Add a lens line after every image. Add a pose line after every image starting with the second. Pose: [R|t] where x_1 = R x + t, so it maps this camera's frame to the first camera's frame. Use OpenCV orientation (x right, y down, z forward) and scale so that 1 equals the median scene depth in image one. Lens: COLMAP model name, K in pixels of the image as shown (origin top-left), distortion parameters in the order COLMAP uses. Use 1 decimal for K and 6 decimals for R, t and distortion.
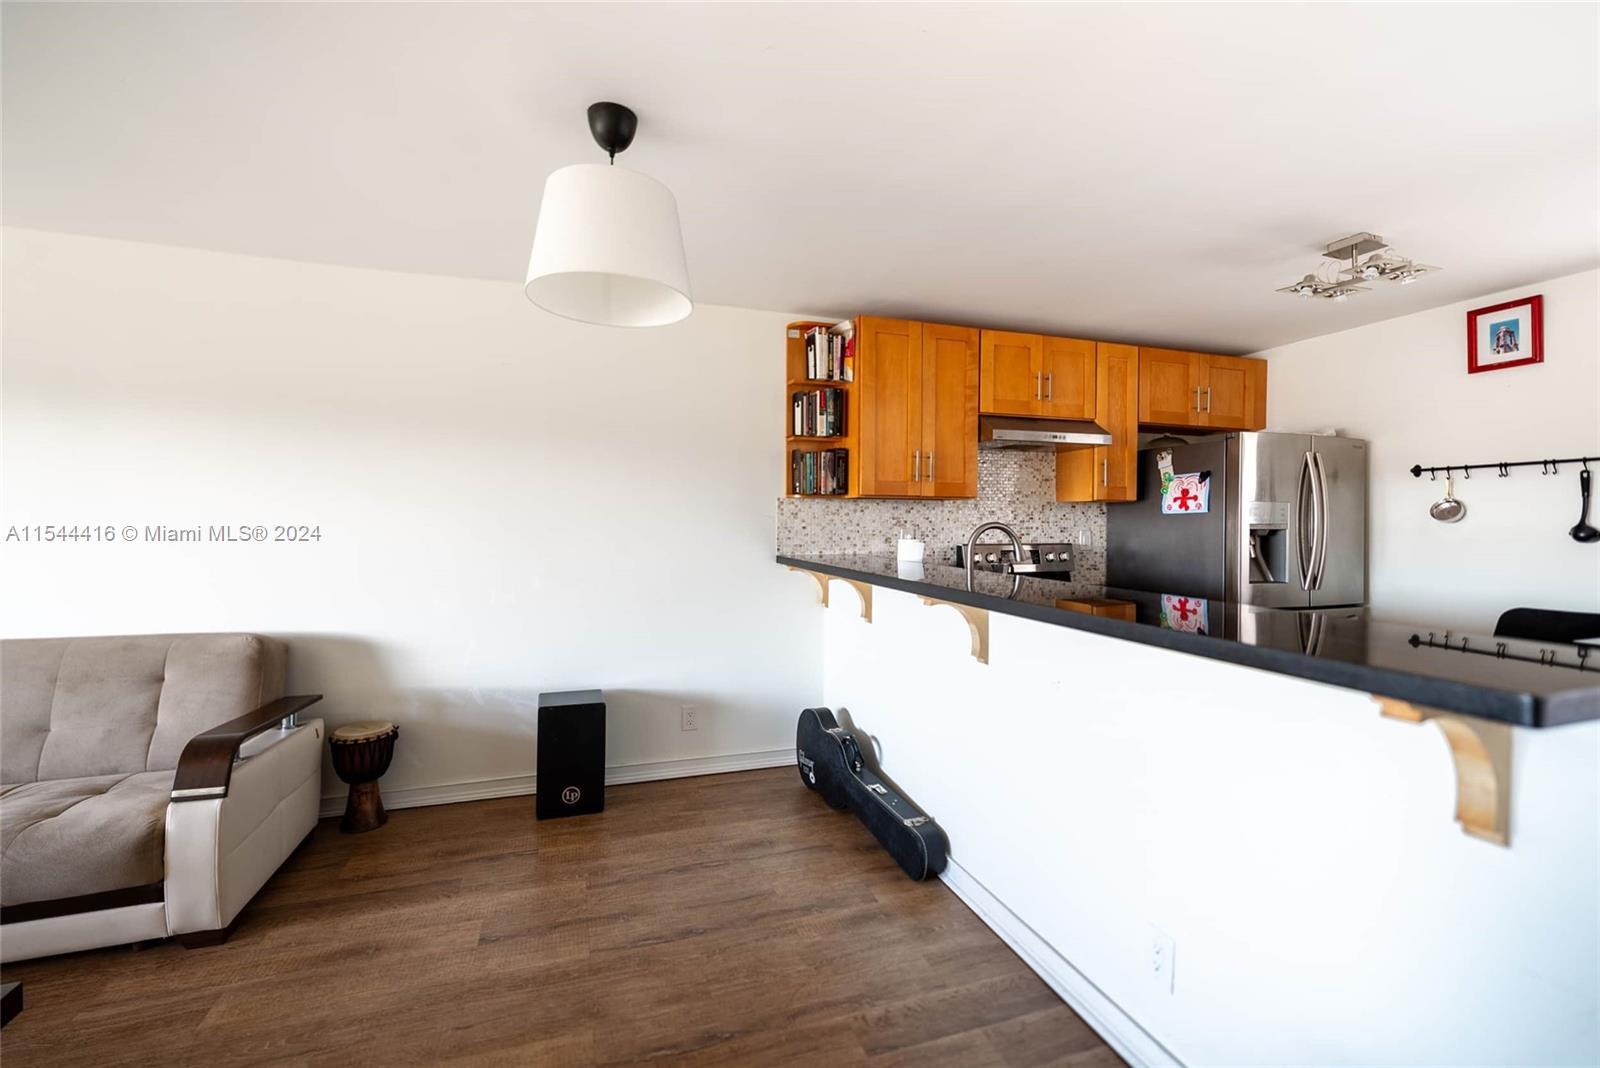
lens RADIAL K [[648.6, 0, 814.7], [0, 648.6, 525.3], [0, 0, 1]] dist [-0.000515, -0.000034]
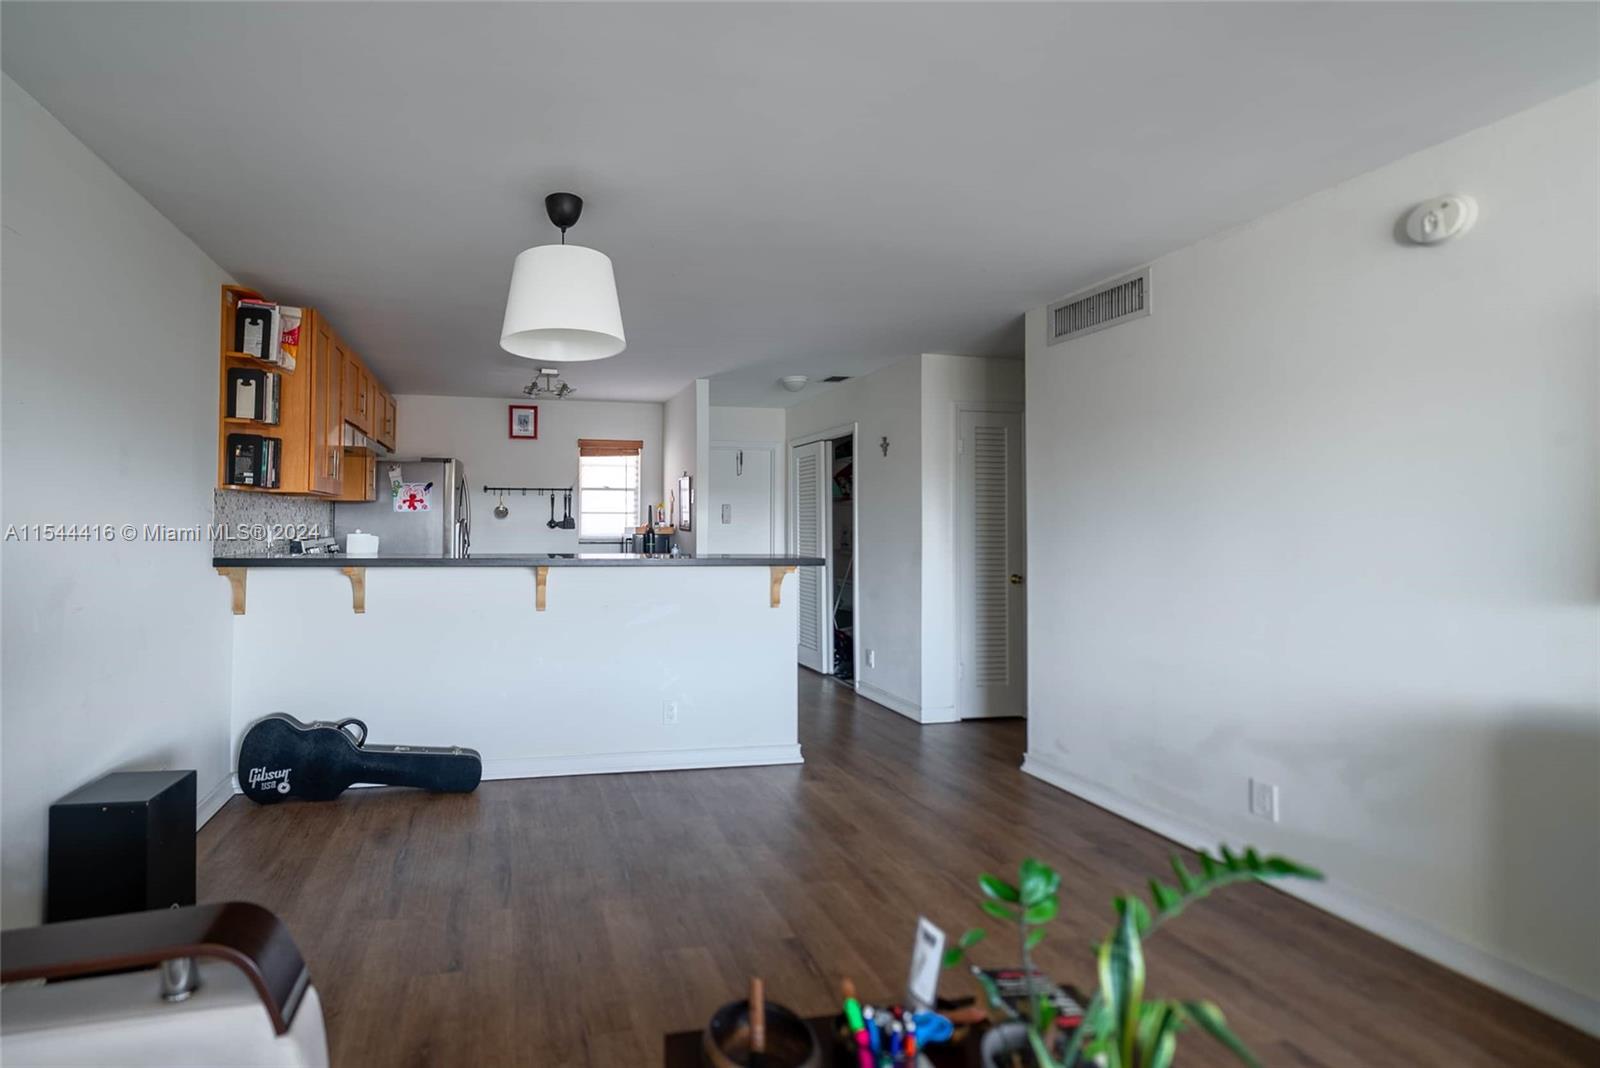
lens RADIAL K [[695.6, 0, 609.6], [0, 695.6, 507.9], [0, 0, 1]] dist [-0.002283, -0.000297]
pose [[0.178899, 0.016131, 0.983735, -0.856809], [-0.000164, 0.999866, -0.016366, -0.003002], [-0.983867, 0.002766, 0.178878, 0.351732]]
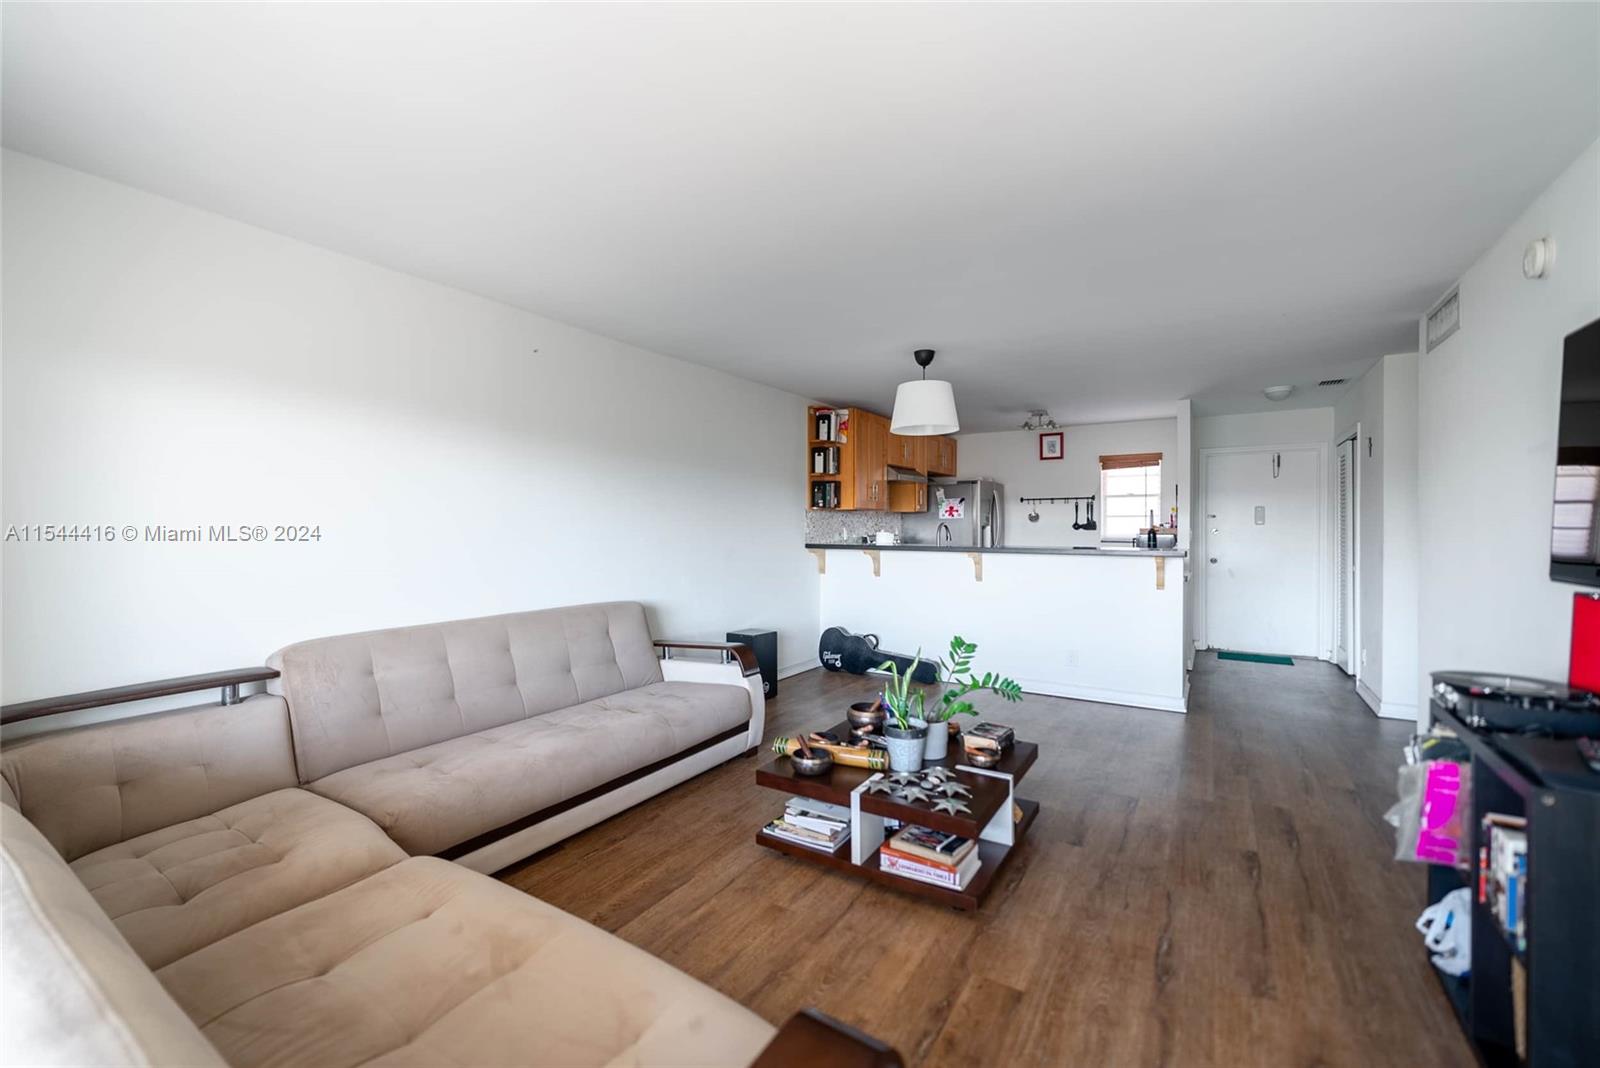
lens RADIAL K [[644.6, 0, 796.0], [0, 644.6, 526.4], [0, 0, 1]] dist [0.000153, 0.000027]
pose [[0.783695, -0.007463, 0.621100, -1.127481], [0.008959, 0.999960, 0.000711, 0.000566], [-0.621081, 0.005007, 0.783731, -0.288769]]
